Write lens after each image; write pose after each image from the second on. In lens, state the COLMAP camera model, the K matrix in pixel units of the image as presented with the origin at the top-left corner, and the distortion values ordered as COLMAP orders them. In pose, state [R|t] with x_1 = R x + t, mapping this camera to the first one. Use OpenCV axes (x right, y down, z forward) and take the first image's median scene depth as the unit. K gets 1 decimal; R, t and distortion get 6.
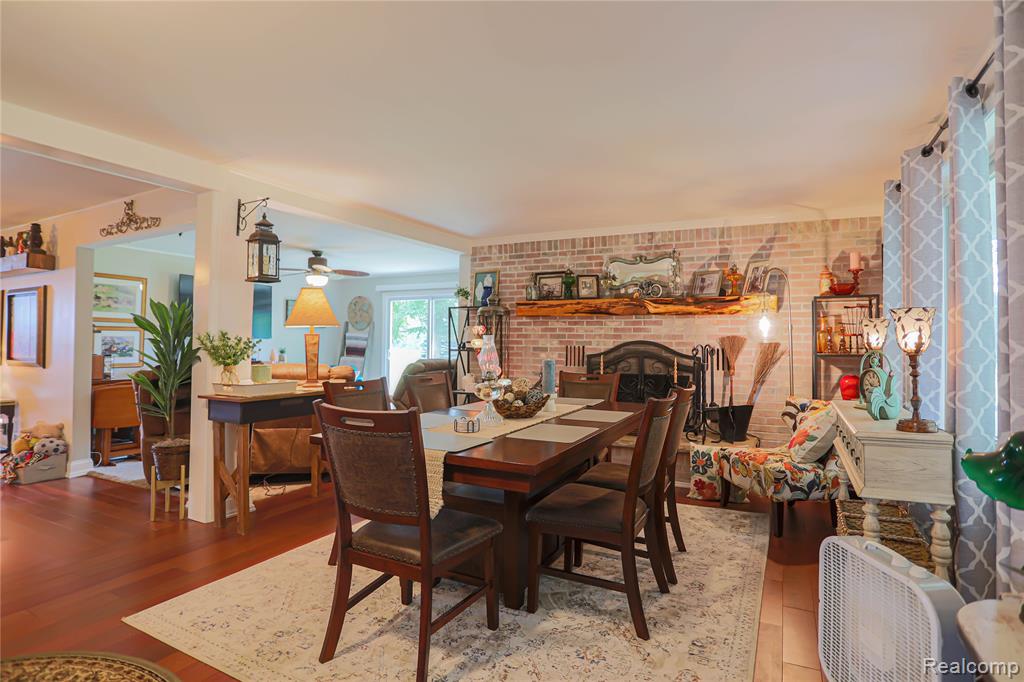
lens RADIAL K [[525.3, 0, 517.6], [0, 525.3, 328.7], [0, 0, 1]] dist [-0.078215, 0.032228]
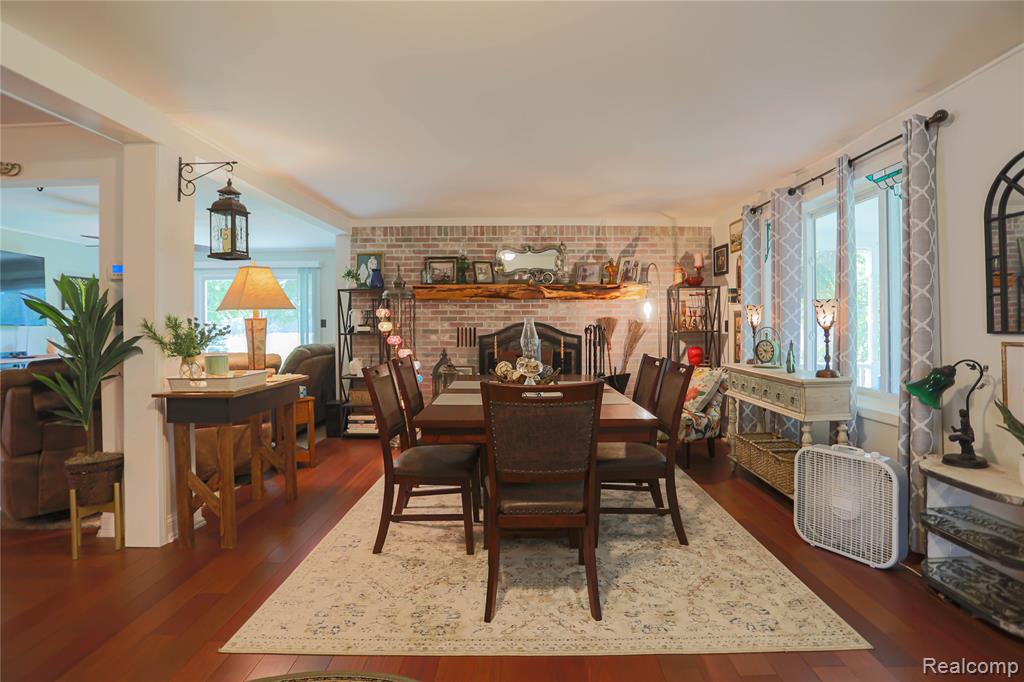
lens RADIAL K [[525.3, 0, 517.6], [0, 525.3, 328.7], [0, 0, 1]] dist [-0.078215, 0.032228]
pose [[0.892538, -0.016543, 0.450668, -0.318384], [0.001207, 0.999411, 0.034295, -0.001720], [-0.450970, -0.030066, 0.892032, 0.005824]]
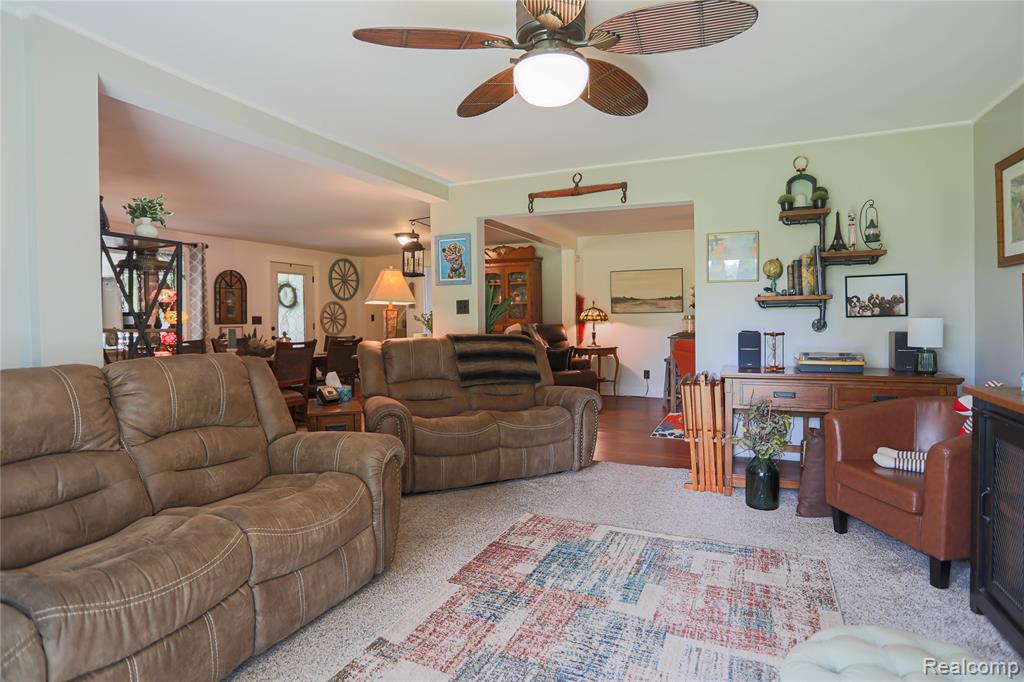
lens RADIAL K [[525.3, 0, 517.6], [0, 525.3, 328.7], [0, 0, 1]] dist [-0.078215, 0.032228]
pose [[-0.998141, 0.006745, -0.060567, -0.489449], [0.007283, 0.999936, -0.008652, 0.052710], [0.060505, -0.009077, -0.998127, 1.775694]]
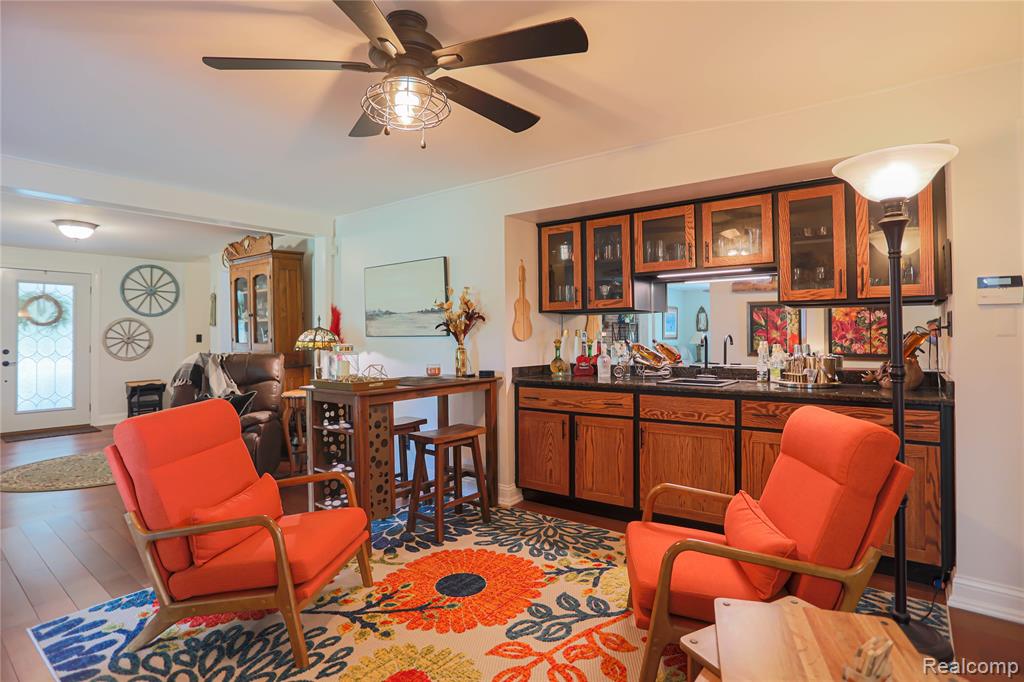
lens RADIAL K [[525.3, 0, 517.6], [0, 525.3, 328.7], [0, 0, 1]] dist [-0.078215, 0.032228]
pose [[-0.983571, 0.001190, 0.180519, -1.336489], [-0.006230, 0.999159, -0.040533, 0.015876], [-0.180415, -0.040992, -0.982736, 1.076550]]
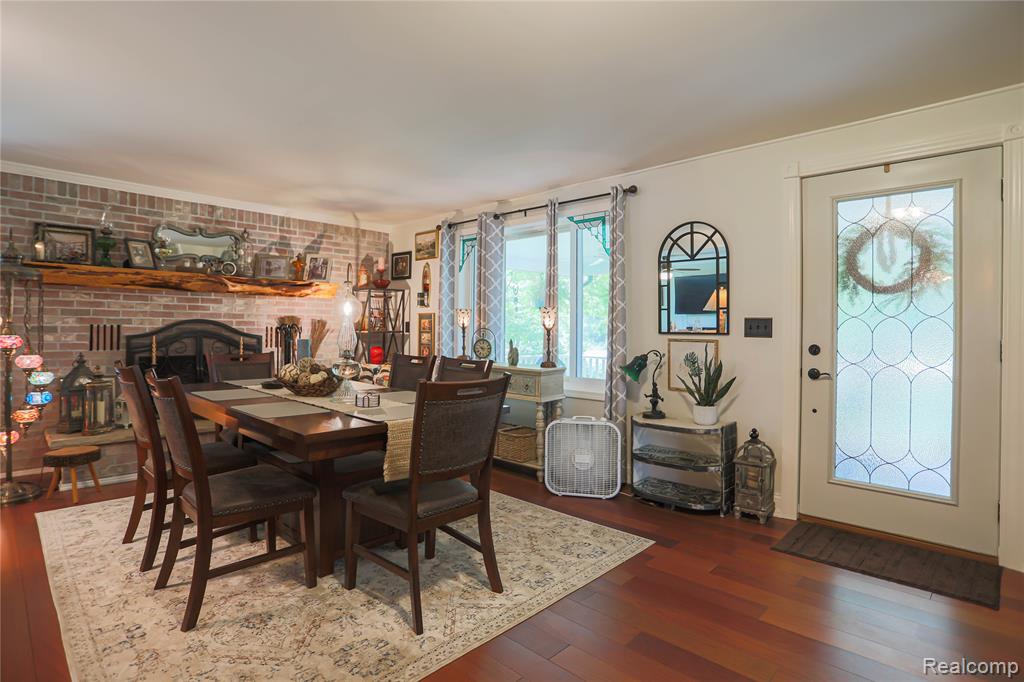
lens RADIAL K [[525.3, 0, 517.6], [0, 525.3, 328.7], [0, 0, 1]] dist [-0.078215, 0.032228]
pose [[0.281335, -0.007836, 0.959578, -0.517636], [-0.032148, 0.999328, 0.017586, 0.005695], [-0.959071, -0.035796, 0.280894, 0.212157]]
